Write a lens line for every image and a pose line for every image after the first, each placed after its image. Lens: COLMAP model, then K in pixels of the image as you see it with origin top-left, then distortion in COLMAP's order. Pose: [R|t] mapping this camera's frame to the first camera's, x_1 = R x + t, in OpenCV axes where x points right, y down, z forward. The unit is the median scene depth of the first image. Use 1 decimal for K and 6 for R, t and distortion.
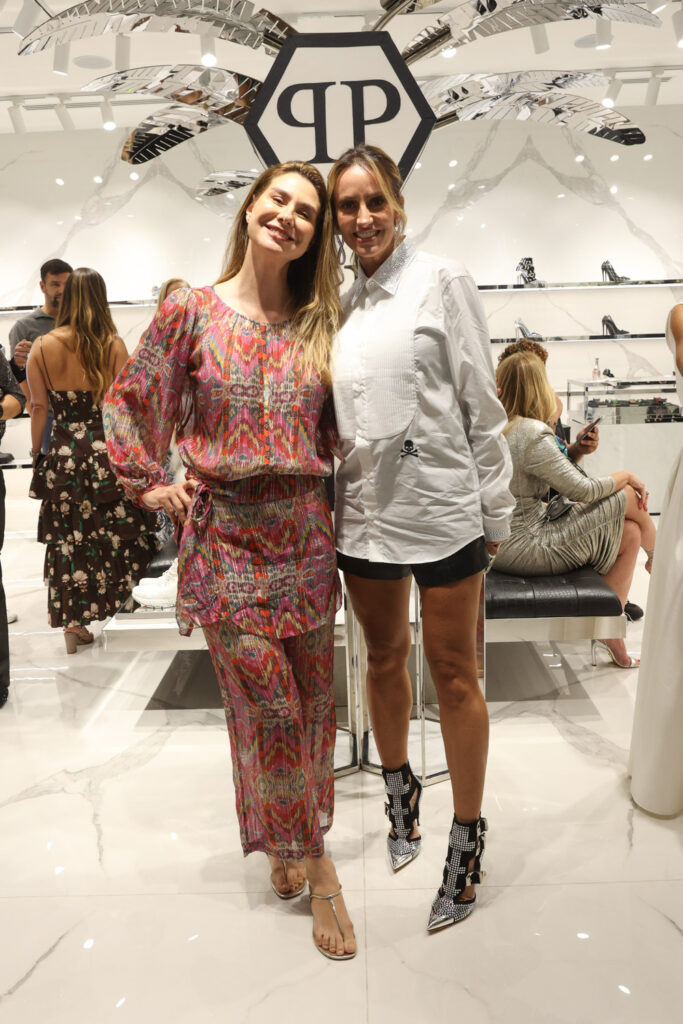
lens RADIAL K [[908.4, 0, 341.5], [0, 908.4, 512.0], [0, 0, 1]] dist [-0.009584, 0.089620]
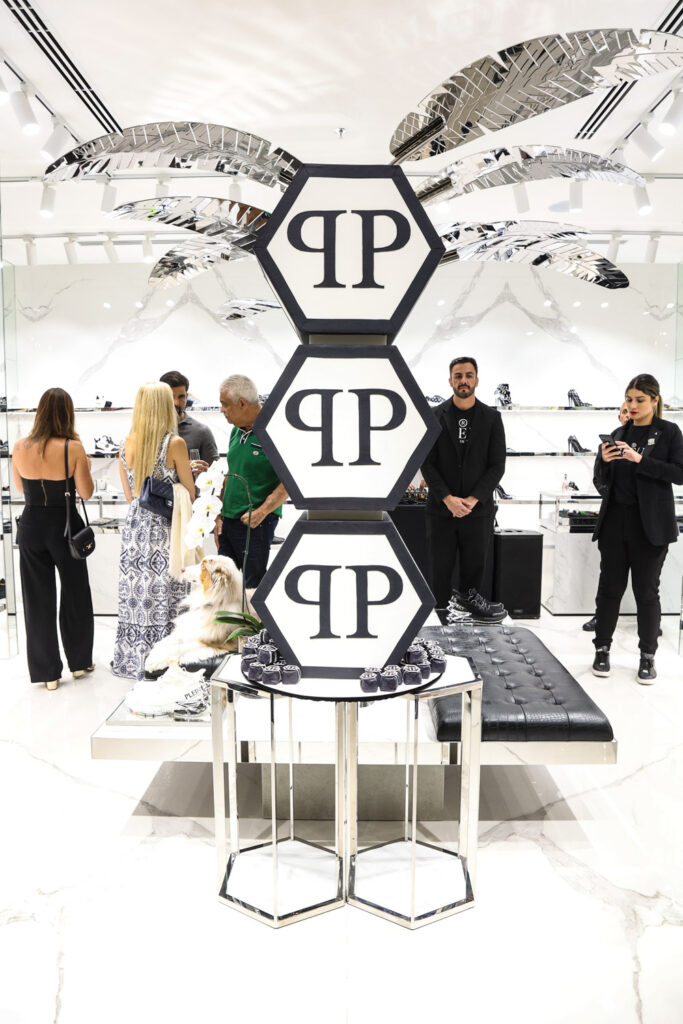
lens RADIAL K [[727.2, 0, 341.5], [0, 727.2, 512.0], [0, 0, 1]] dist [0.001253, 0.000974]
pose [[0.999294, 0.037088, 0.005974, -0.003374], [-0.036428, 0.995536, -0.087074, -0.053932], [-0.009177, 0.086794, 0.996184, 0.173961]]
